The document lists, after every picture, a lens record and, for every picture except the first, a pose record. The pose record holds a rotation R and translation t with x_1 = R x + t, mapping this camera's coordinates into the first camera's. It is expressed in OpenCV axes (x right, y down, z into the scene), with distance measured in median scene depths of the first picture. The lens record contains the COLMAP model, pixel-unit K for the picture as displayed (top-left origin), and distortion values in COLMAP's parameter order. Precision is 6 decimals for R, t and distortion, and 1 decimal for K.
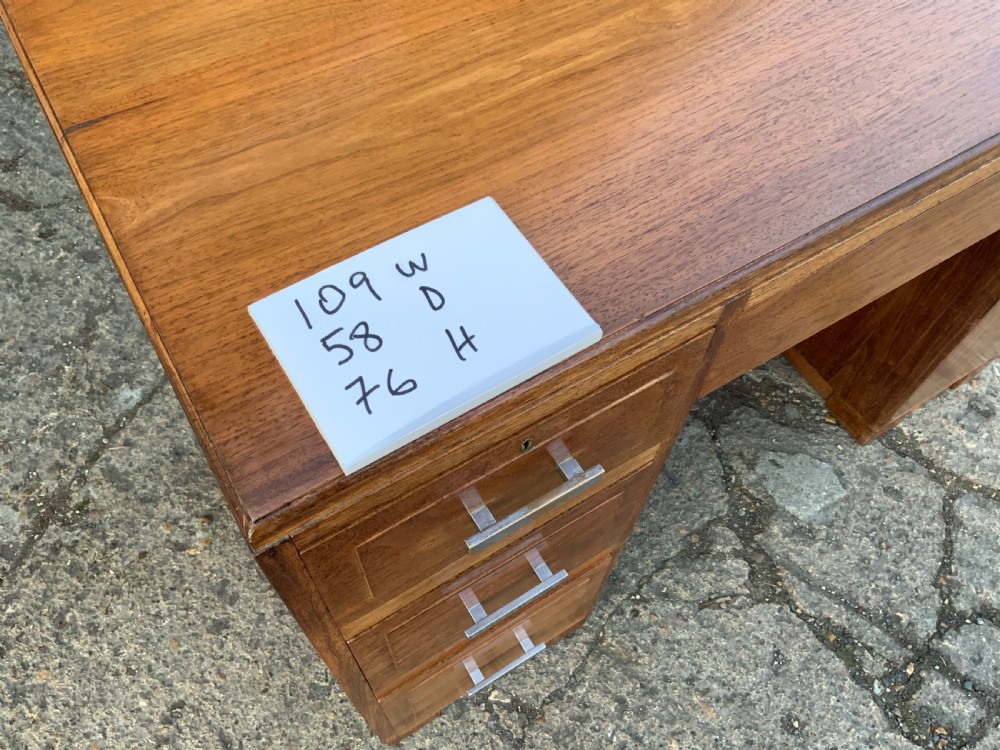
lens RADIAL K [[825.9, 0, 497.2], [0, 825.9, 373.4], [0, 0, 1]] dist [0.057472, -0.116296]
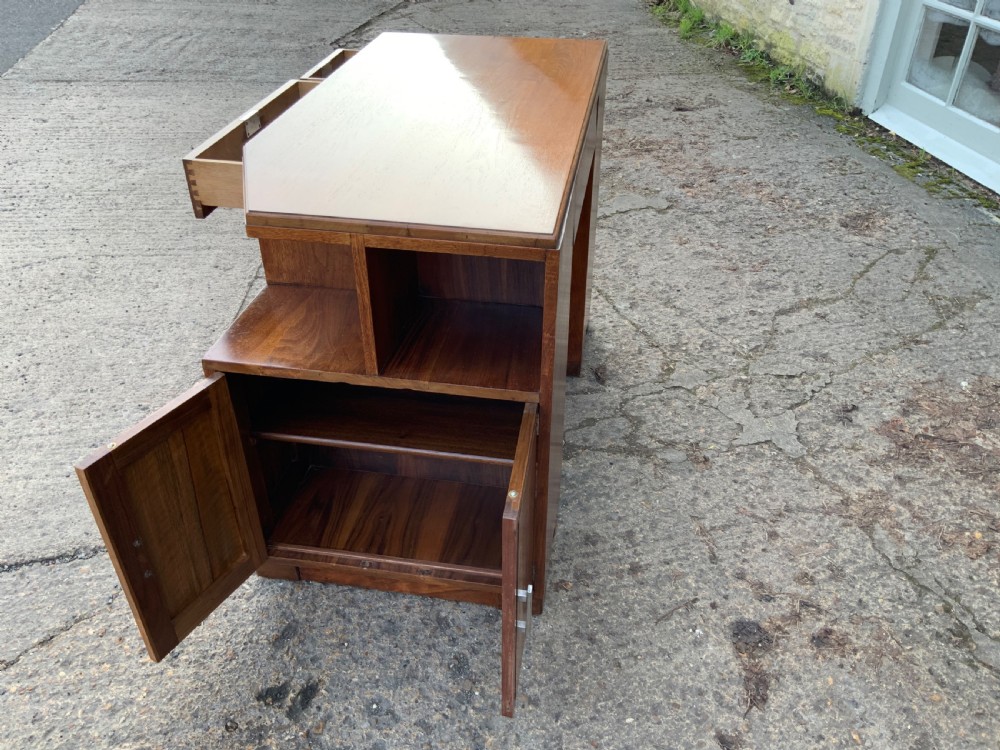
lens RADIAL K [[825.9, 0, 499.9], [0, 825.9, 367.8], [0, 0, 1]] dist [0.057472, -0.116296]
pose [[-0.658918, 0.400640, -0.636643, 1.166010], [-0.654980, 0.110615, 0.747506, -1.363077], [0.369903, 0.909534, 0.189525, 0.733026]]
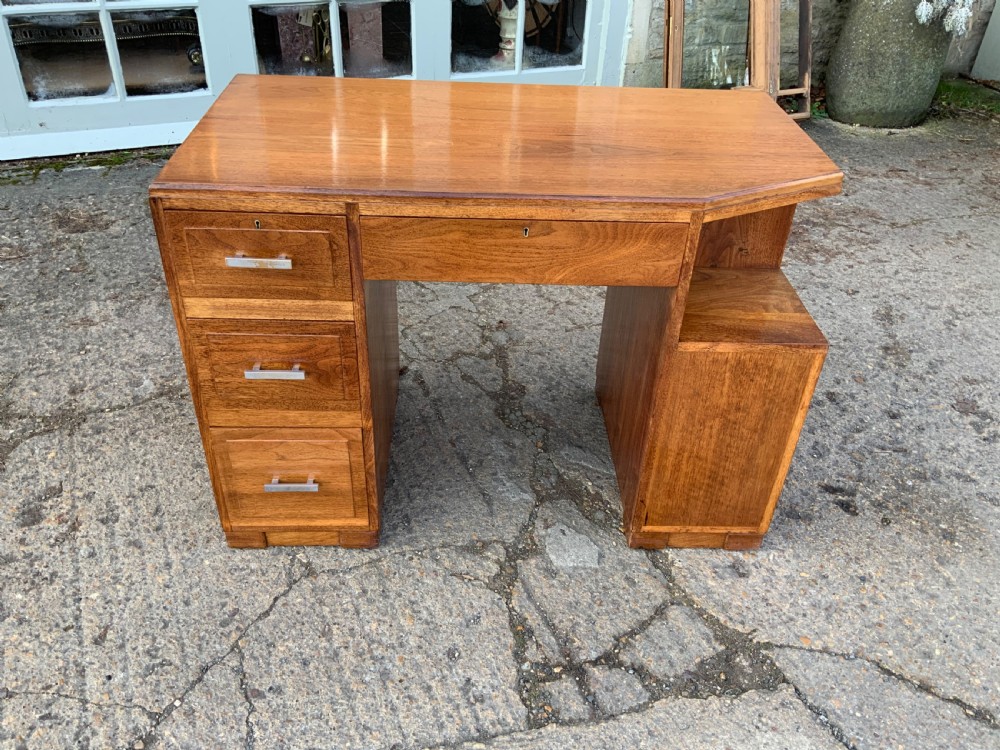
lens RADIAL K [[825.9, 0, 500.1], [0, 825.9, 367.0], [0, 0, 1]] dist [0.057472, -0.116296]
pose [[0.870384, 0.289096, -0.398567, 0.777698], [-0.431454, 0.837832, -0.334491, 0.419063], [0.237232, 0.463099, 0.853967, -0.366757]]
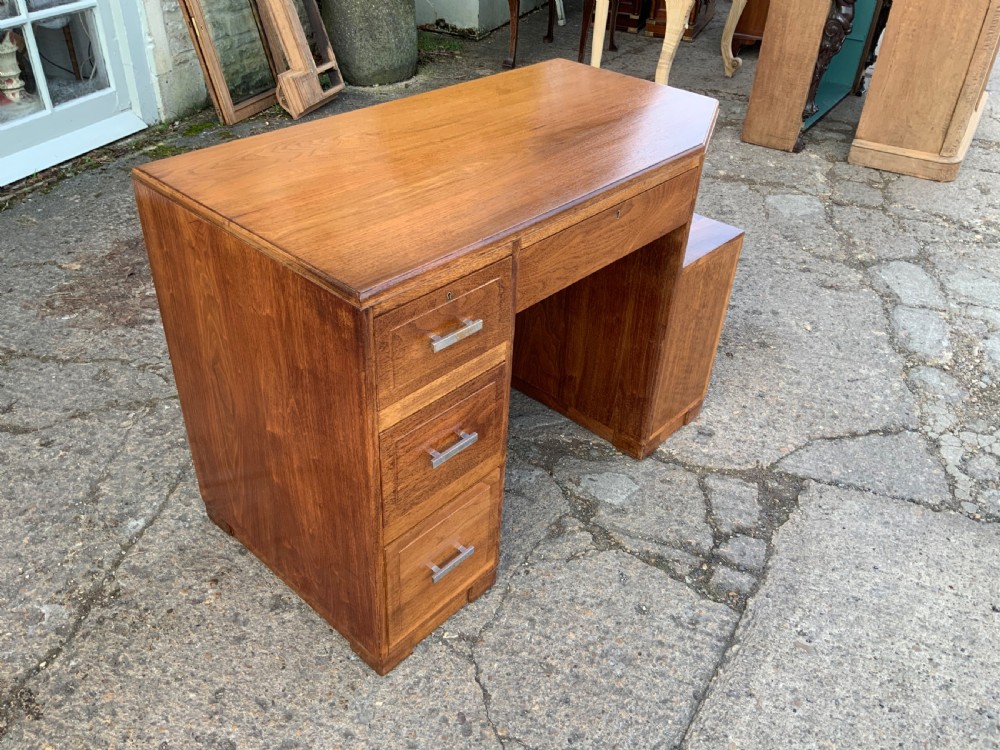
lens RADIAL K [[825.9, 0, 499.3], [0, 825.9, 366.2], [0, 0, 1]] dist [0.057472, -0.116296]
pose [[0.959792, -0.147487, 0.238845, -0.177180], [0.232499, 0.894455, -0.381962, 0.504384], [-0.157301, 0.422135, 0.892781, -0.460539]]
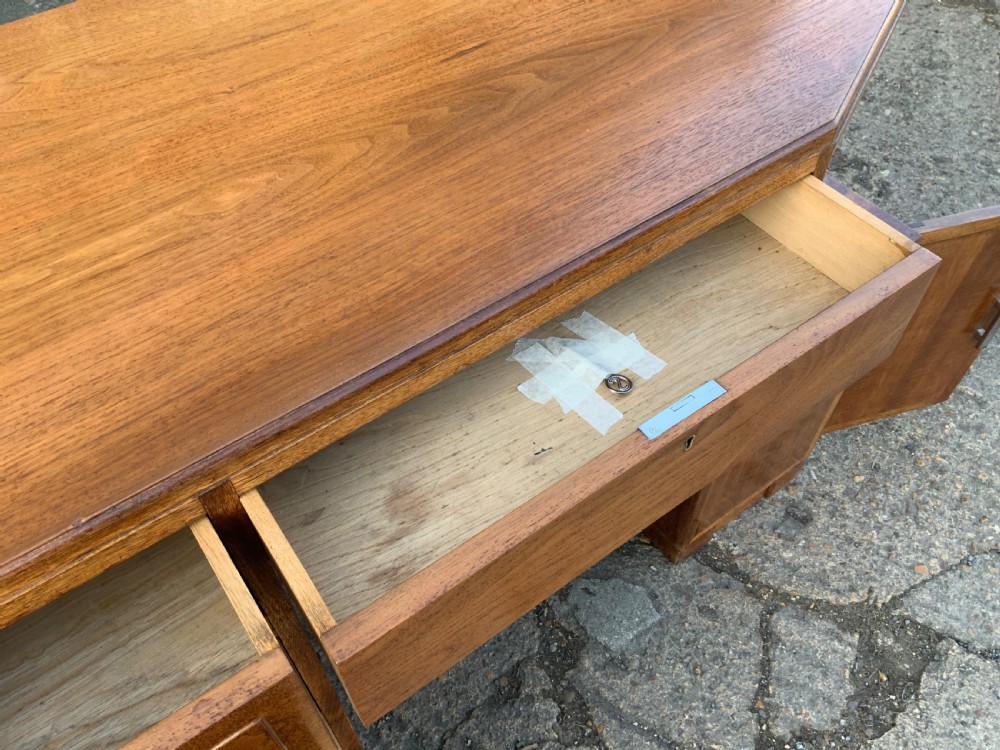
lens RADIAL K [[825.9, 0, 502.8], [0, 825.9, 370.6], [0, 0, 1]] dist [0.057472, -0.116296]
pose [[0.996005, -0.086973, 0.020240, 0.258357], [0.088942, 0.986428, -0.138018, -0.025094], [-0.007962, 0.139267, 0.990223, -0.004420]]
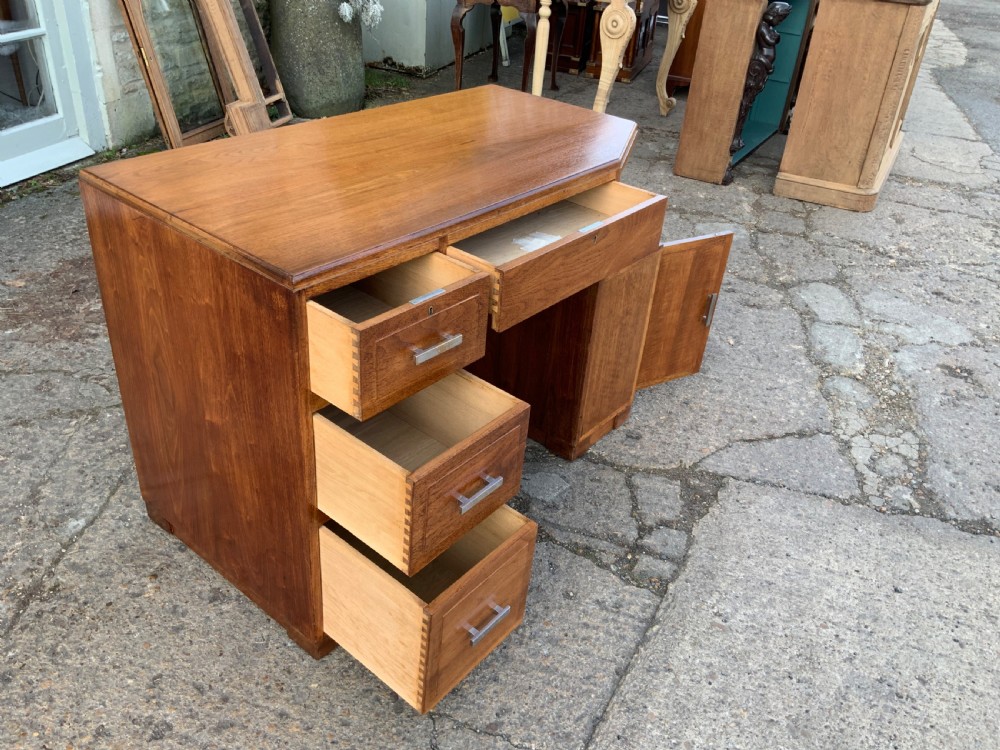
lens RADIAL K [[825.9, 0, 500.3], [0, 825.9, 365.8], [0, 0, 1]] dist [0.057472, -0.116296]
pose [[0.943611, -0.138874, 0.300519, -0.173578], [0.259469, 0.874014, -0.410823, 0.609470], [-0.205605, 0.465633, 0.860763, -0.507266]]
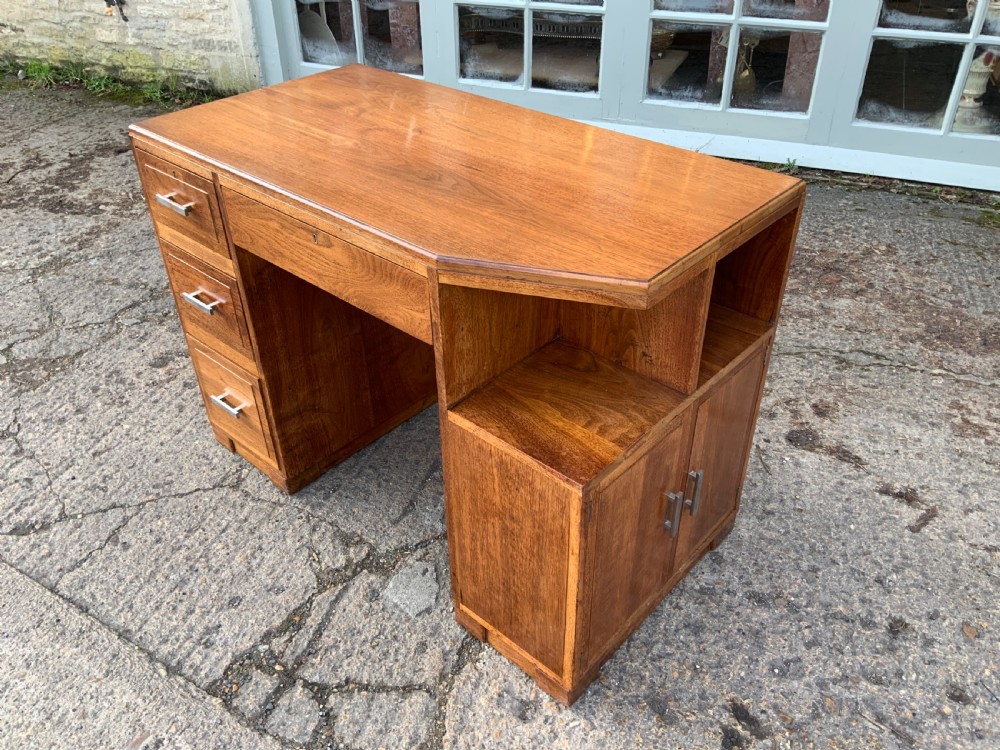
lens RADIAL K [[825.9, 0, 500.5], [0, 825.9, 366.1], [0, 0, 1]] dist [0.057472, -0.116296]
pose [[0.284827, 0.517320, -0.807003, 1.381250], [-0.812257, 0.577307, 0.083395, -0.316964], [0.509030, 0.631741, 0.584629, 0.084073]]
